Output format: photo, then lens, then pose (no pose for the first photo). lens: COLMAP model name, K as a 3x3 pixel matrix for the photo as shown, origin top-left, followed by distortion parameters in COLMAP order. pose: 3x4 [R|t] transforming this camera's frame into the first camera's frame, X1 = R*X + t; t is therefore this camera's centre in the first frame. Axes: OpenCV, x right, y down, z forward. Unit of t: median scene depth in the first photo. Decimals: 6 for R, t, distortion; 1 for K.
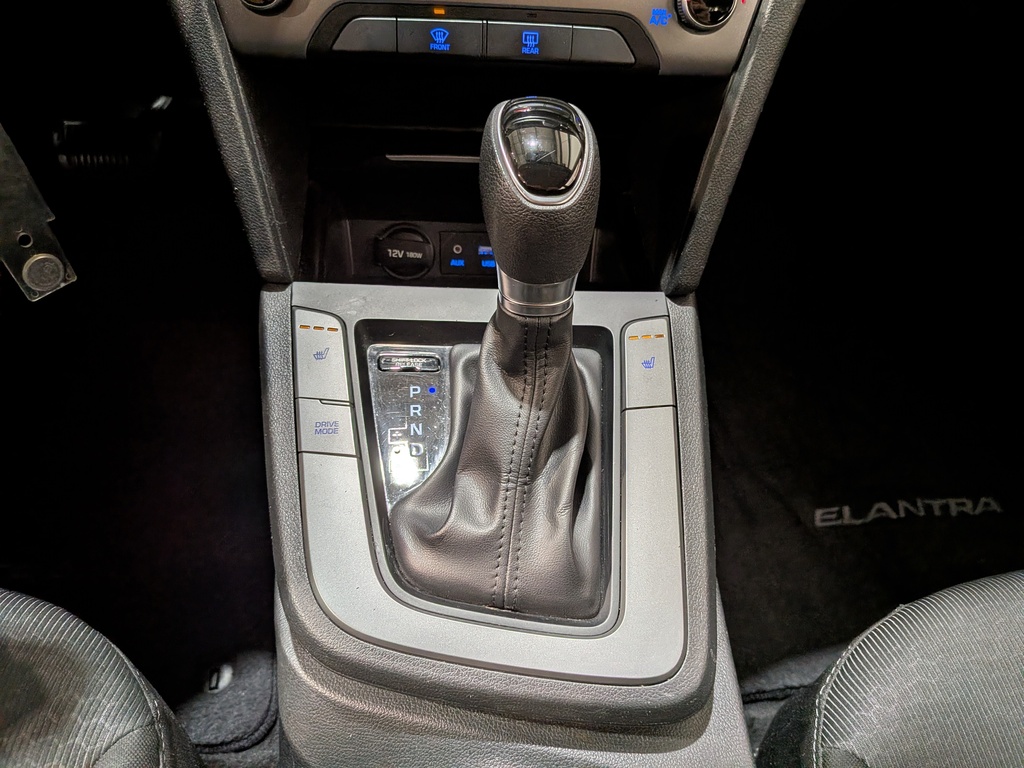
lens RADIAL K [[759.8, 0, 524.0], [0, 759.8, 414.8], [0, 0, 1]] dist [0.058386, -0.165400]
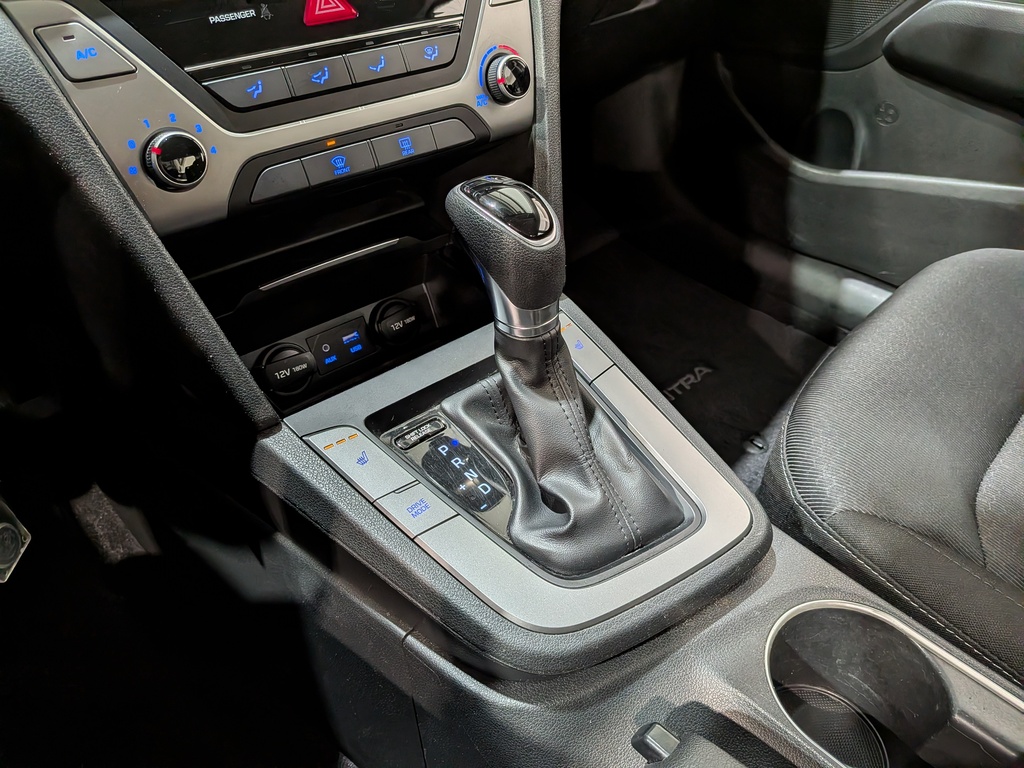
lens RADIAL K [[755.8, 0, 533.4], [0, 755.8, 370.1], [0, 0, 1]] dist [0.001222, -0.025925]
pose [[0.756027, -0.426132, 0.496825, -0.588101], [0.486033, 0.873884, 0.009934, -0.086356], [-0.438401, 0.233963, 0.867794, -0.054887]]
